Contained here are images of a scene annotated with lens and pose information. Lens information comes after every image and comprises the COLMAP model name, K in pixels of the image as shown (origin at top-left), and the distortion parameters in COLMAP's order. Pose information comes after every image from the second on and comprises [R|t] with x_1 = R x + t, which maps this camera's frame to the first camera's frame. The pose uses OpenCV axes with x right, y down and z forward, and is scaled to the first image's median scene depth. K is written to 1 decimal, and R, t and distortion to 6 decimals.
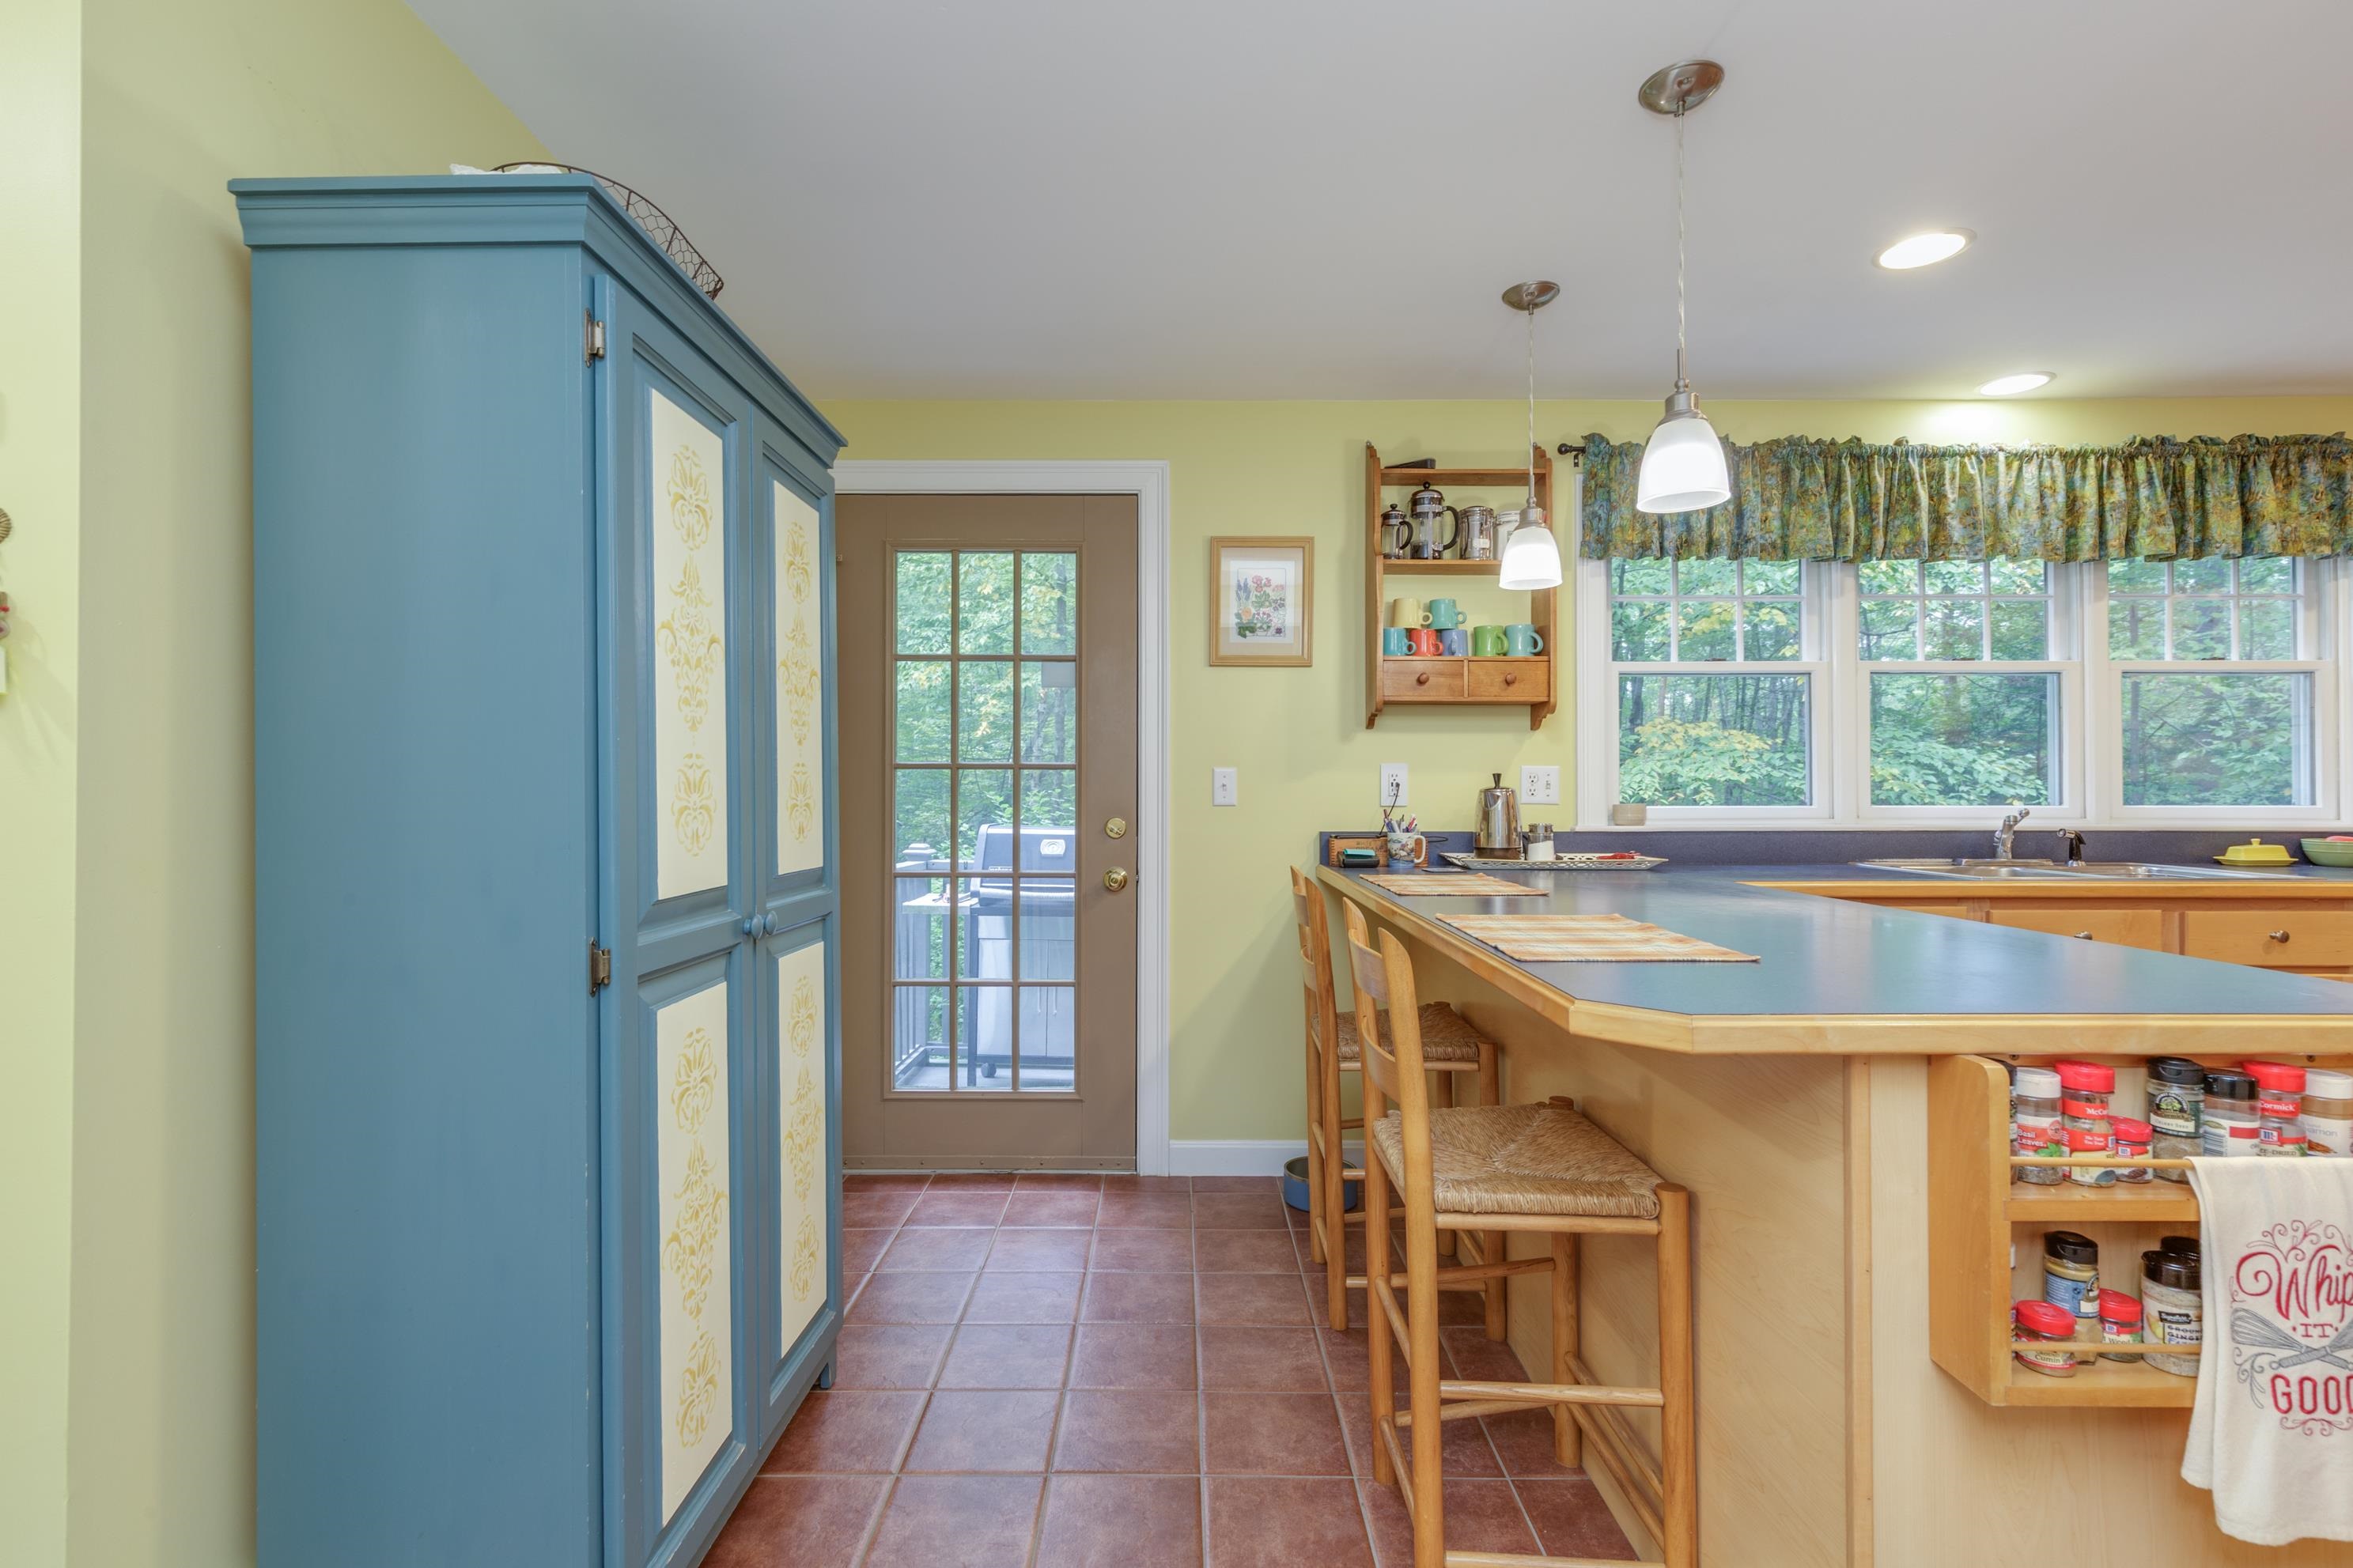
lens RADIAL K [[1103.0, 0, 1176.5], [0, 1103.0, 784.0], [0, 0, 1]] dist [0.001895, -0.000741]
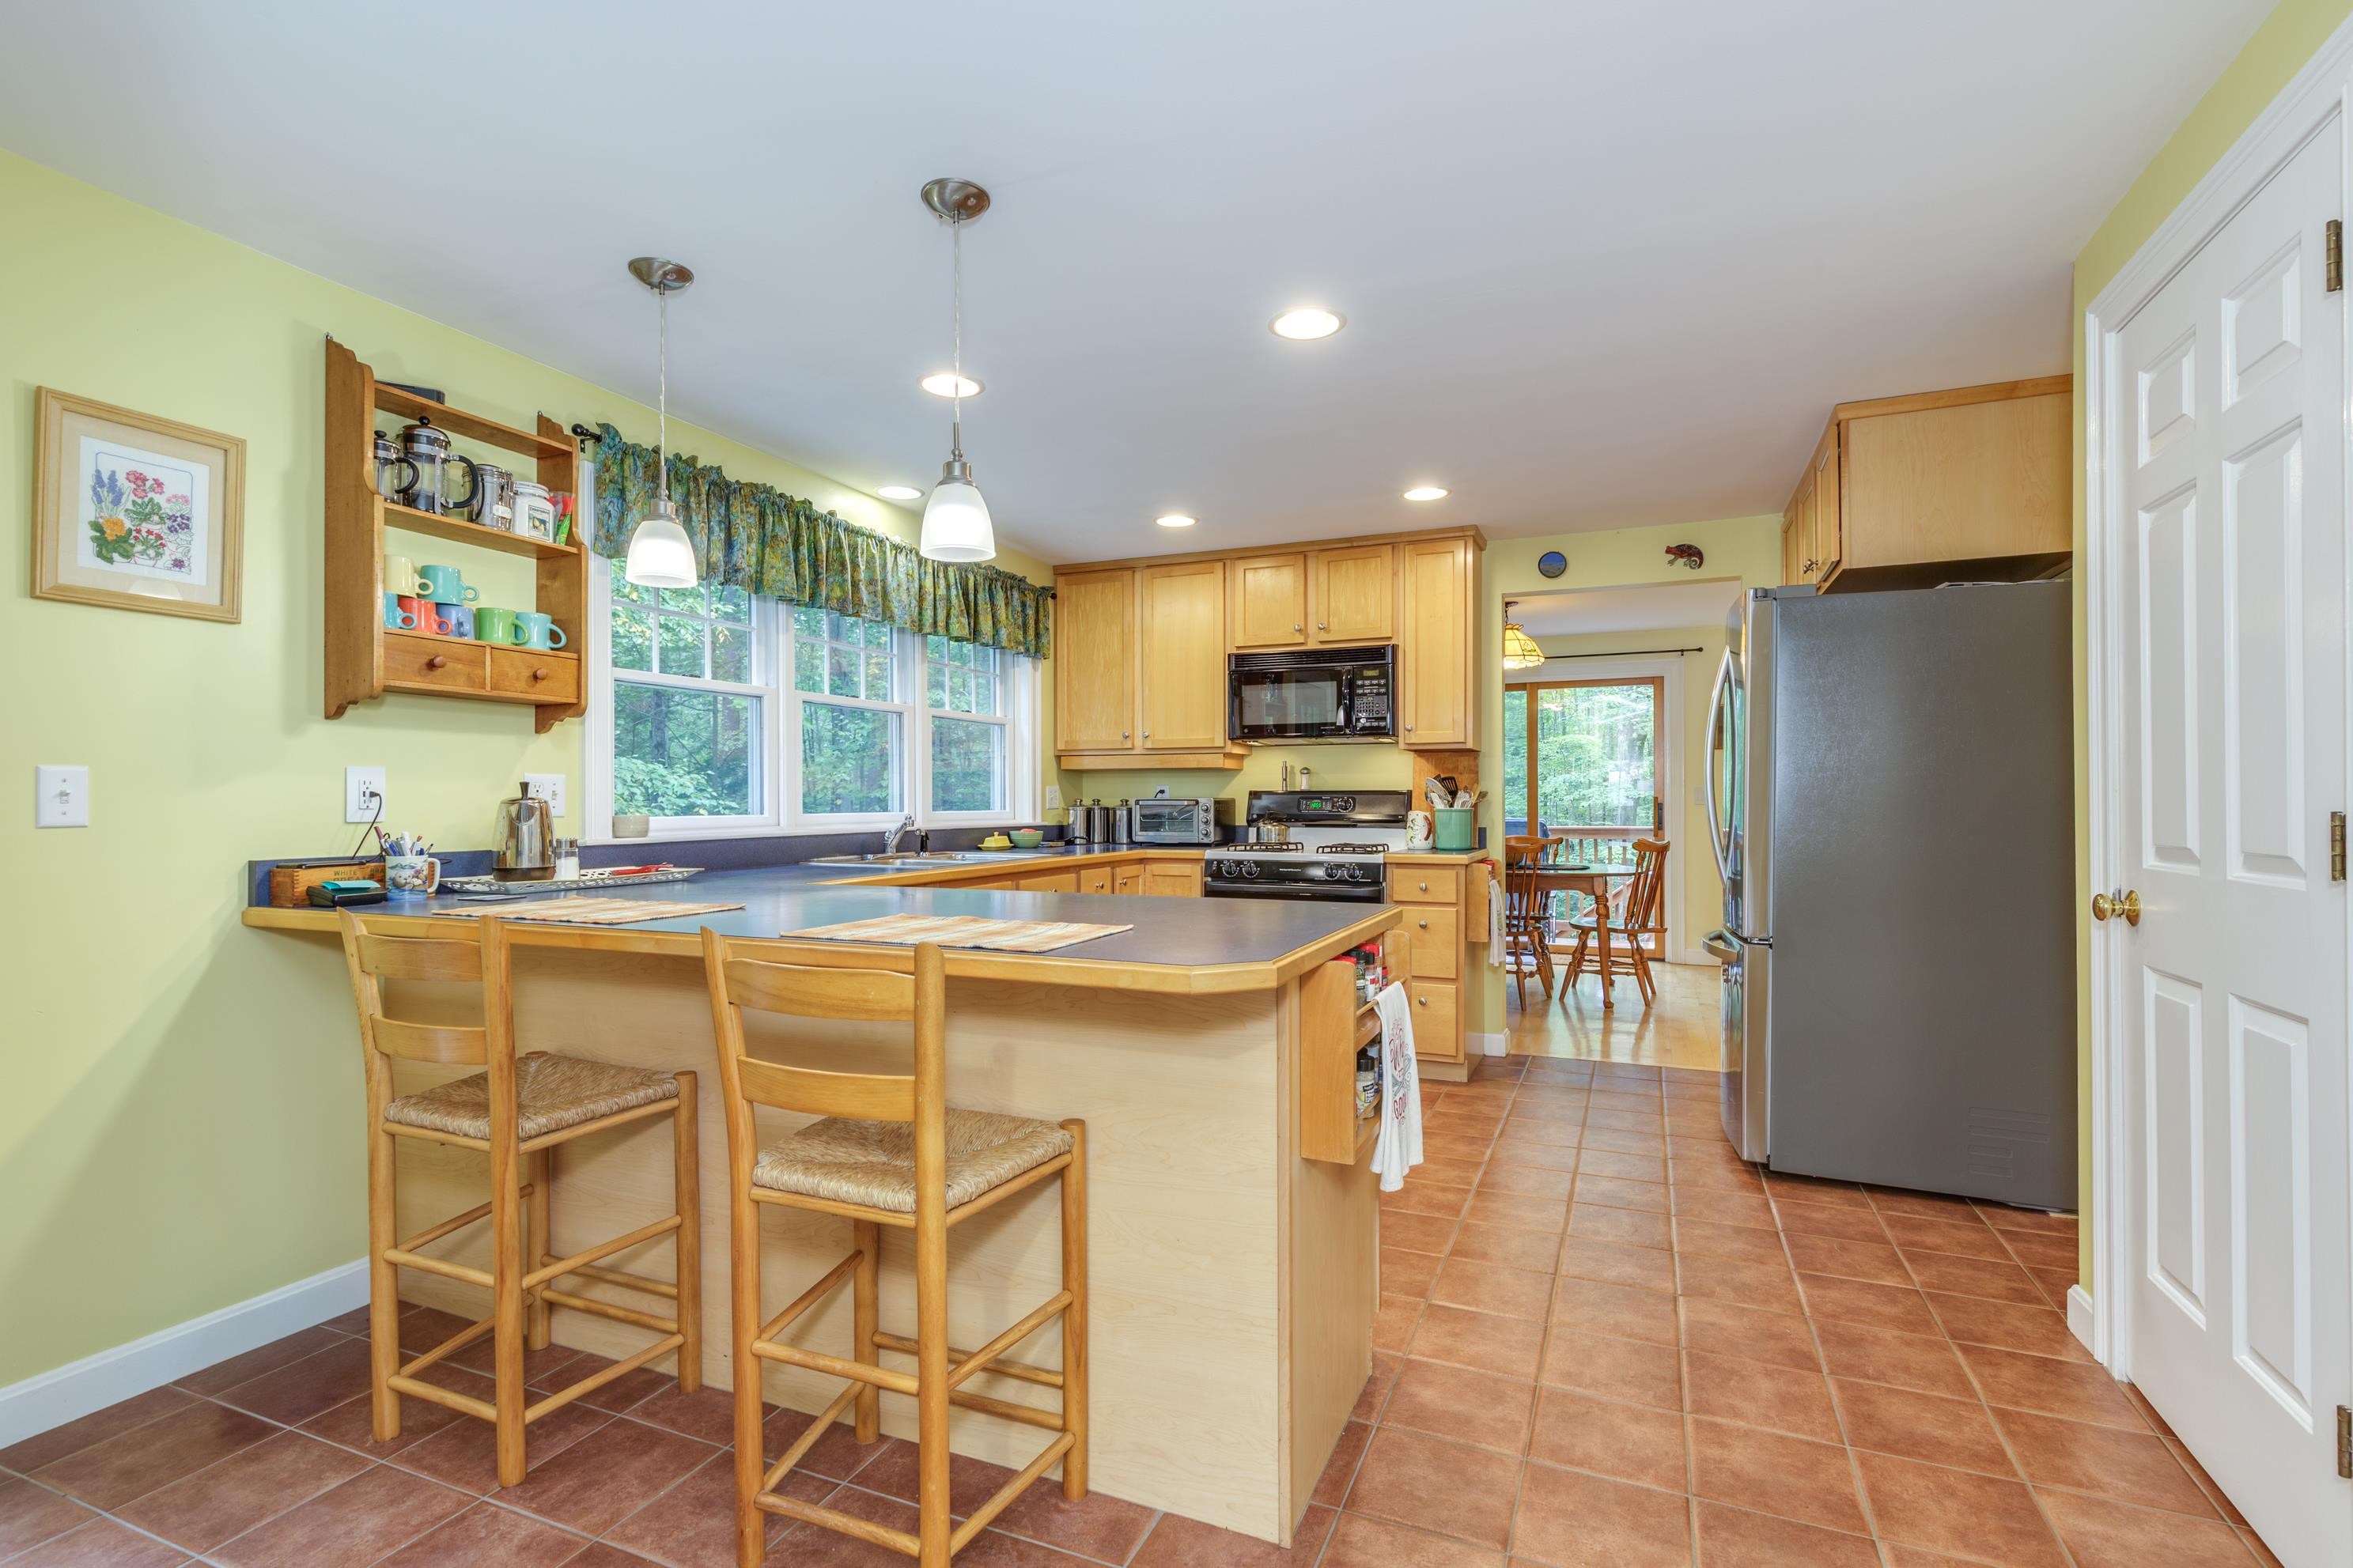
lens RADIAL K [[1063.4, 0, 1189.4], [0, 1063.4, 792.7], [0, 0, 1]] dist [0.001065, -0.000031]
pose [[0.381471, 0.005565, 0.924364, -0.275501], [-0.004159, 0.999982, -0.004304, 0.000302], [-0.924371, -0.002203, 0.381488, 0.192128]]
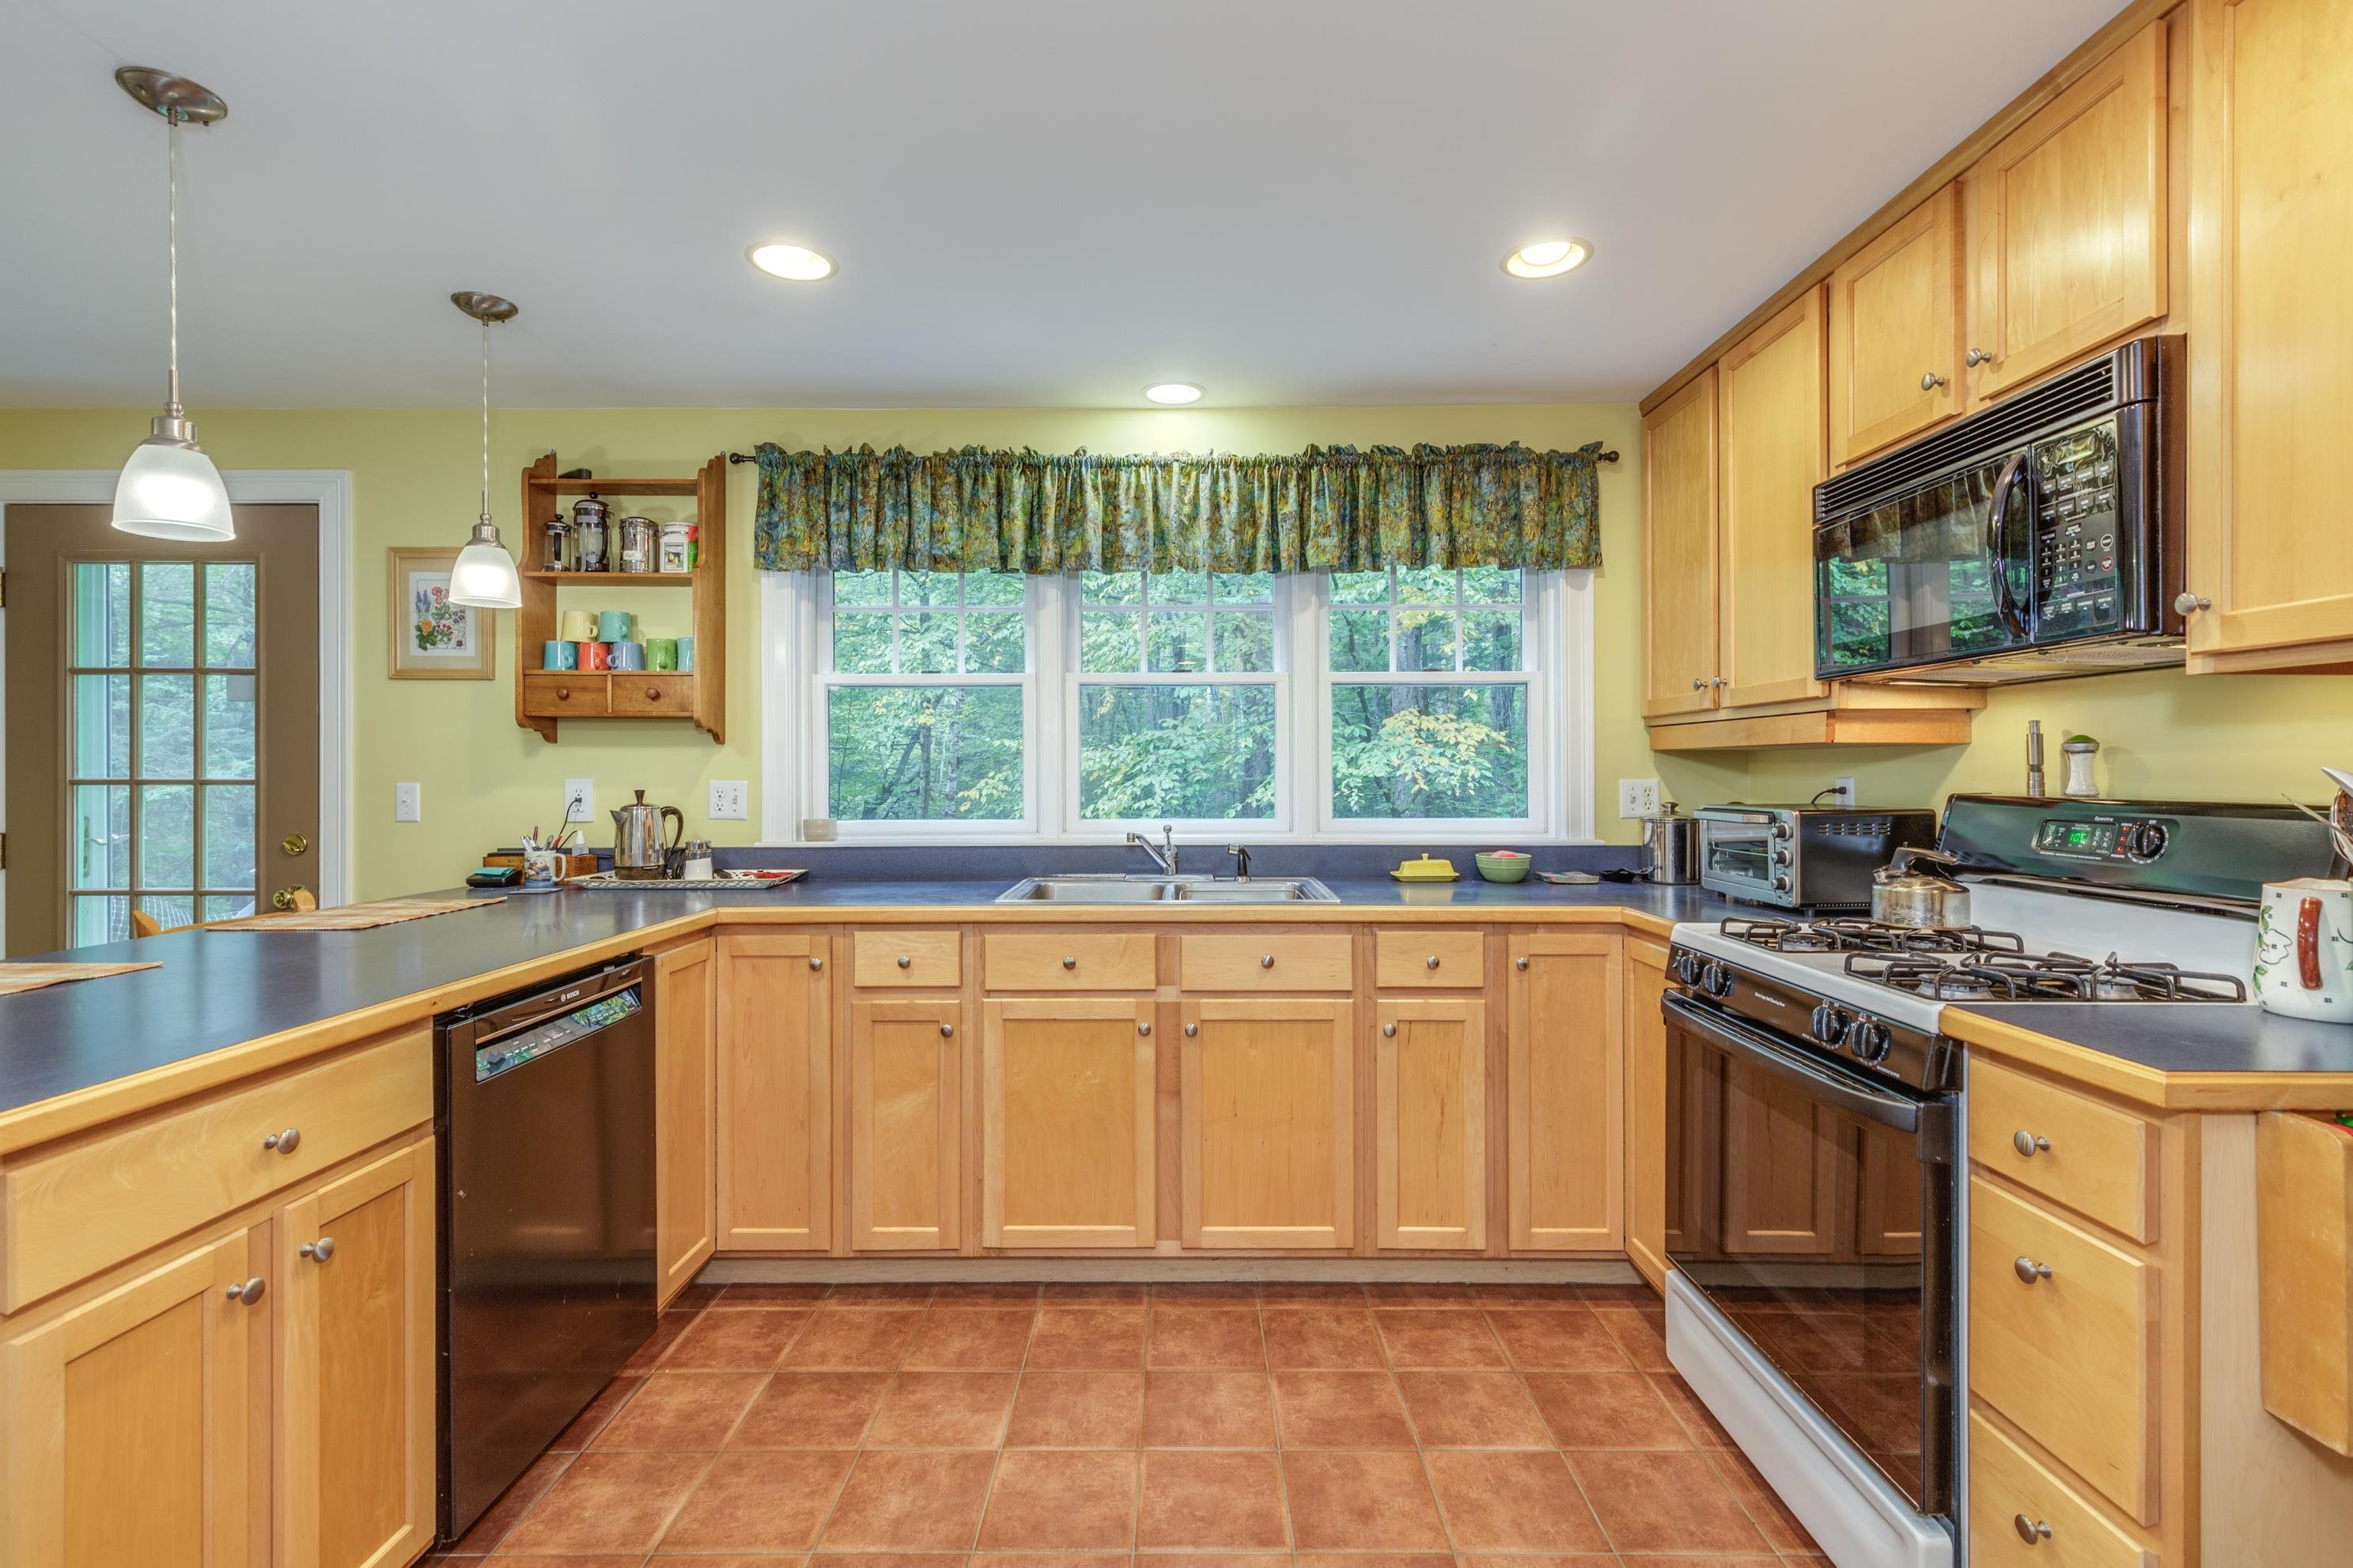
lens RADIAL K [[1087.3, 0, 1189.2], [0, 1087.3, 779.5], [0, 0, 1]] dist [0.002822, -0.000079]
pose [[0.999975, -0.001981, 0.006838, 0.753284], [0.001897, 0.999923, 0.012259, -0.029180], [-0.006862, -0.012246, 0.999901, 0.025777]]
